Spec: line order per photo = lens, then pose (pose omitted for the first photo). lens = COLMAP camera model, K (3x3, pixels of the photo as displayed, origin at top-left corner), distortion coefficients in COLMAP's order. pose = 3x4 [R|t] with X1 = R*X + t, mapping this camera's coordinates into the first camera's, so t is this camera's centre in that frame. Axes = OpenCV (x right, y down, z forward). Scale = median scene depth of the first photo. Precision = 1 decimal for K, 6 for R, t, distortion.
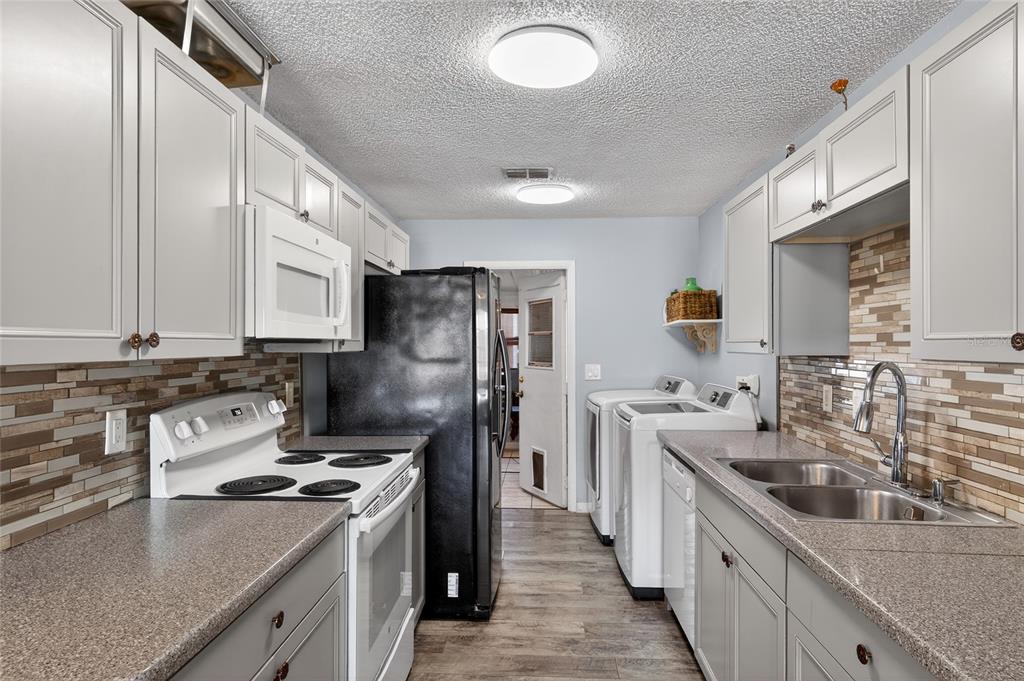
lens RADIAL K [[584.9, 0, 513.5], [0, 584.9, 341.1], [0, 0, 1]] dist [0.033090, -0.009660]
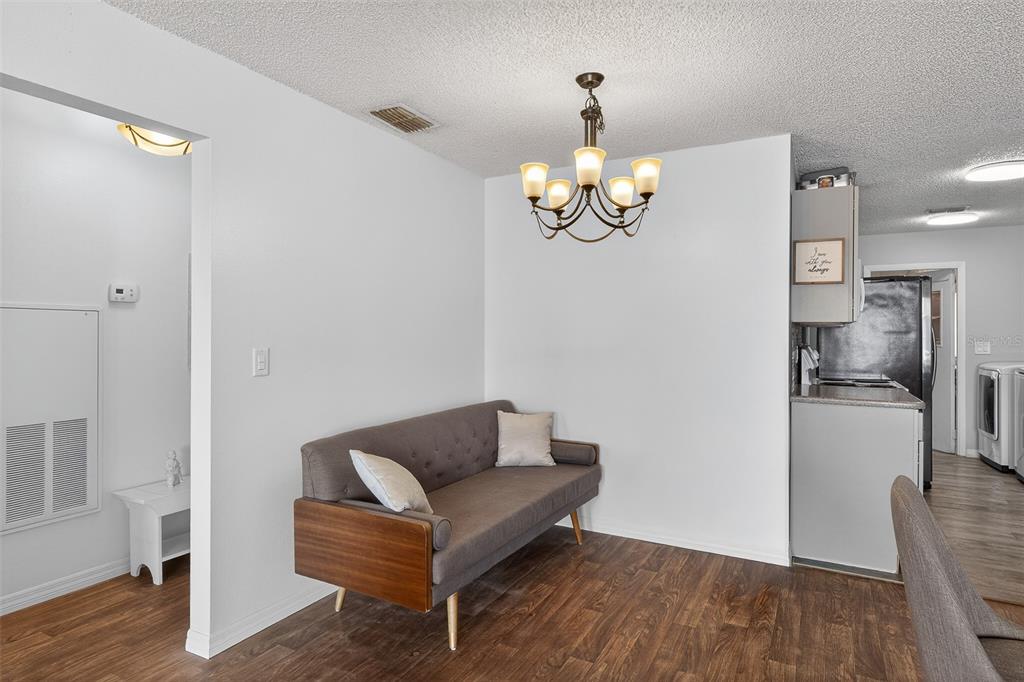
lens RADIAL K [[584.9, 0, 511.3], [0, 584.9, 335.9], [0, 0, 1]] dist [0.033090, -0.009660]
pose [[0.906330, 0.004143, -0.422551, -0.469613], [-0.002588, 0.999988, 0.004255, 0.044078], [0.422563, -0.002763, 0.906329, -1.159186]]
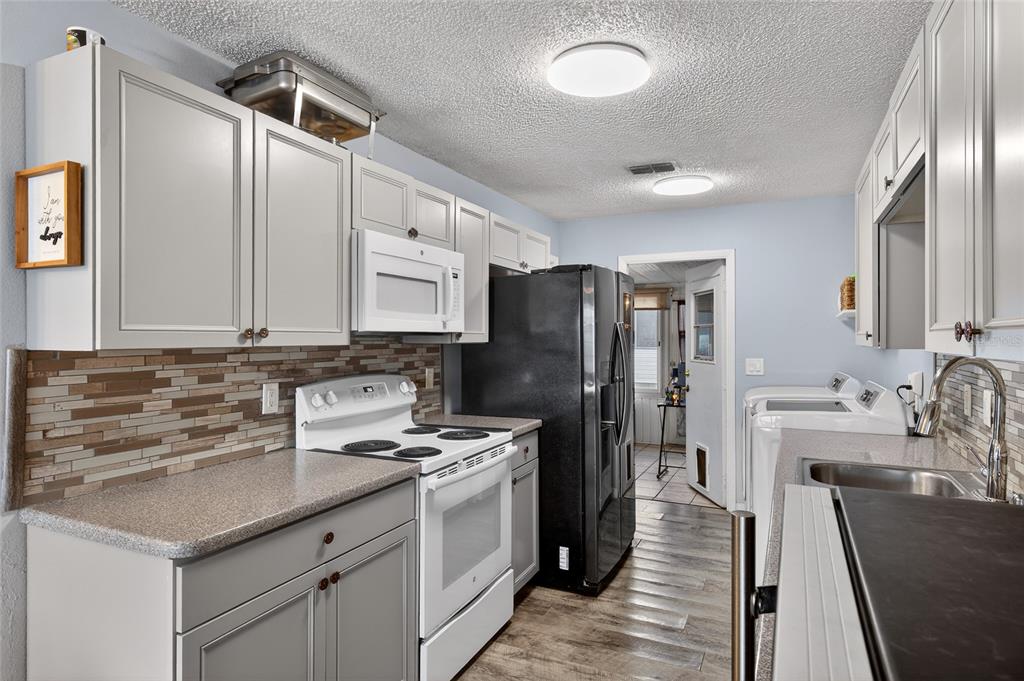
lens RADIAL K [[584.9, 0, 510.2], [0, 584.9, 333.9], [0, 0, 1]] dist [0.033090, -0.009660]
pose [[0.922505, -0.002652, -0.385975, 0.261009], [0.002177, 0.999996, -0.001667, 0.002183], [0.385978, 0.000698, 0.922508, -0.045523]]
